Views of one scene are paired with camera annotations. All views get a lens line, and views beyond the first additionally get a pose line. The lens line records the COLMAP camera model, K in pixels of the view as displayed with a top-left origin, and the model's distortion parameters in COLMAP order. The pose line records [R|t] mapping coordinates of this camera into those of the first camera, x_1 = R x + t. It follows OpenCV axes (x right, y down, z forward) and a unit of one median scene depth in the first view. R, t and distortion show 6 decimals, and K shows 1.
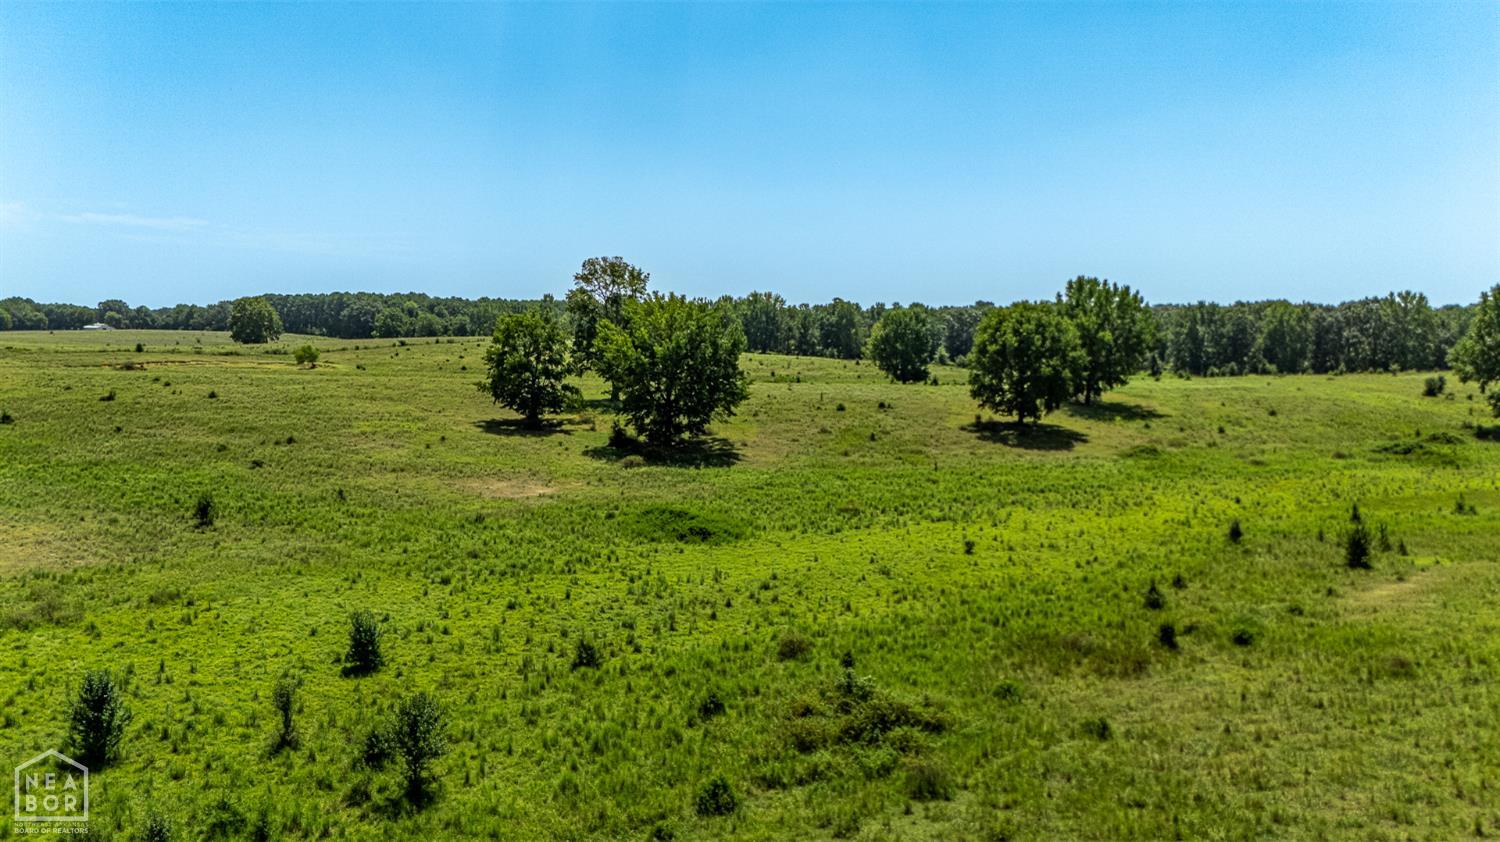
lens RADIAL K [[1089.1, 0, 756.0], [0, 1089.1, 422.7], [0, 0, 1]] dist [0.006415, 0.002501]
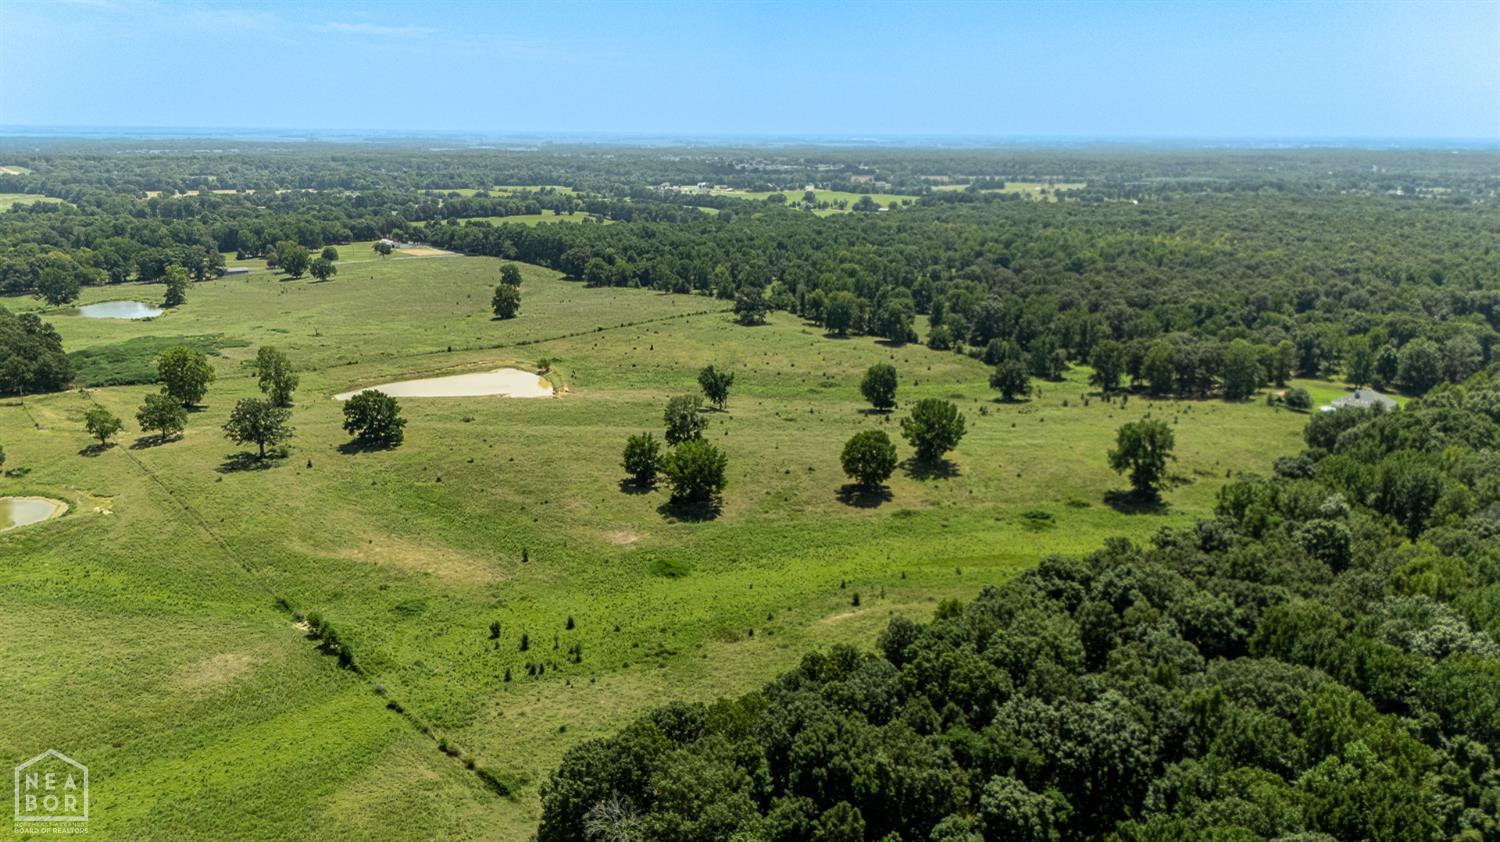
lens RADIAL K [[1089.1, 0, 746.7], [0, 1089.1, 419.7], [0, 0, 1]] dist [0.006415, 0.002501]
pose [[0.980284, 0.044919, -0.192419, 0.738938], [-0.010606, 0.984375, 0.175764, -0.884133], [0.197308, -0.170258, 0.965444, -1.912845]]
